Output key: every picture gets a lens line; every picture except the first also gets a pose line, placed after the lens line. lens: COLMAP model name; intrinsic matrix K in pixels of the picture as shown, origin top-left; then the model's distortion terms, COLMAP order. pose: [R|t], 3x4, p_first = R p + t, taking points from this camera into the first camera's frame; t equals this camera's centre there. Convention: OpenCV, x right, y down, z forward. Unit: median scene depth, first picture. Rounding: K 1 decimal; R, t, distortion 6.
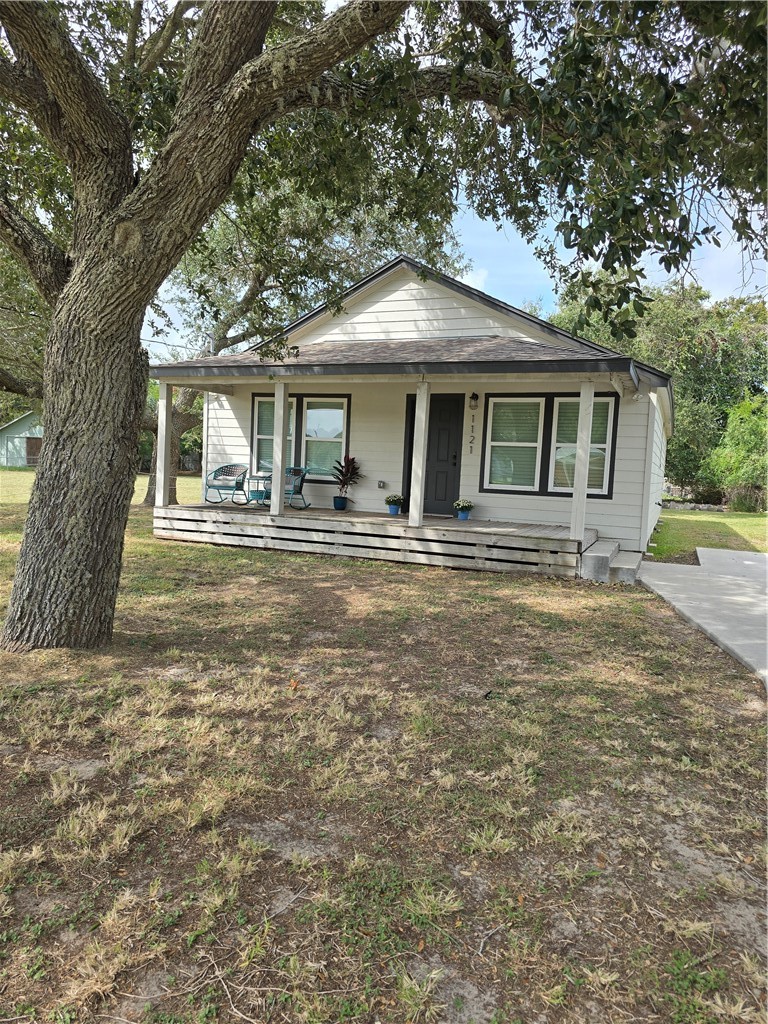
lens RADIAL K [[973.0, 0, 390.9], [0, 973.0, 531.2], [0, 0, 1]] dist [0.099531, -0.198614]
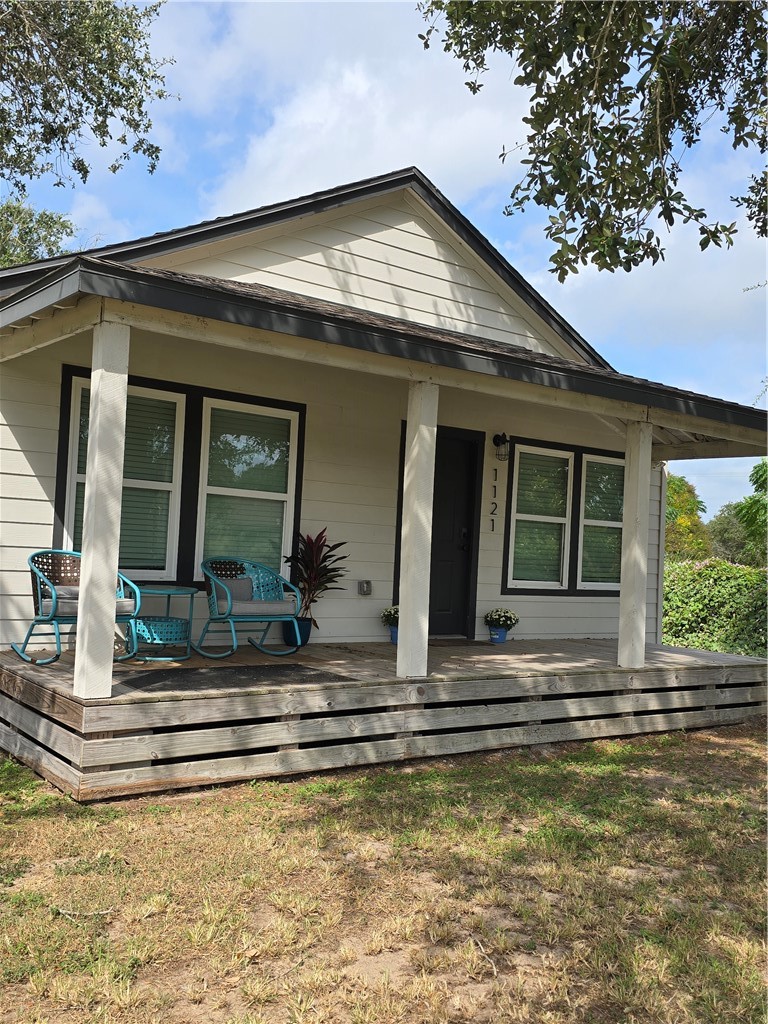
lens RADIAL K [[973.0, 0, 390.9], [0, 973.0, 531.2], [0, 0, 1]] dist [0.099531, -0.198614]
pose [[0.406710, -0.000181, 0.913557, -0.507490], [0.036872, 0.999188, -0.016217, -0.073475], [-0.912813, 0.040281, 0.406387, 0.822173]]
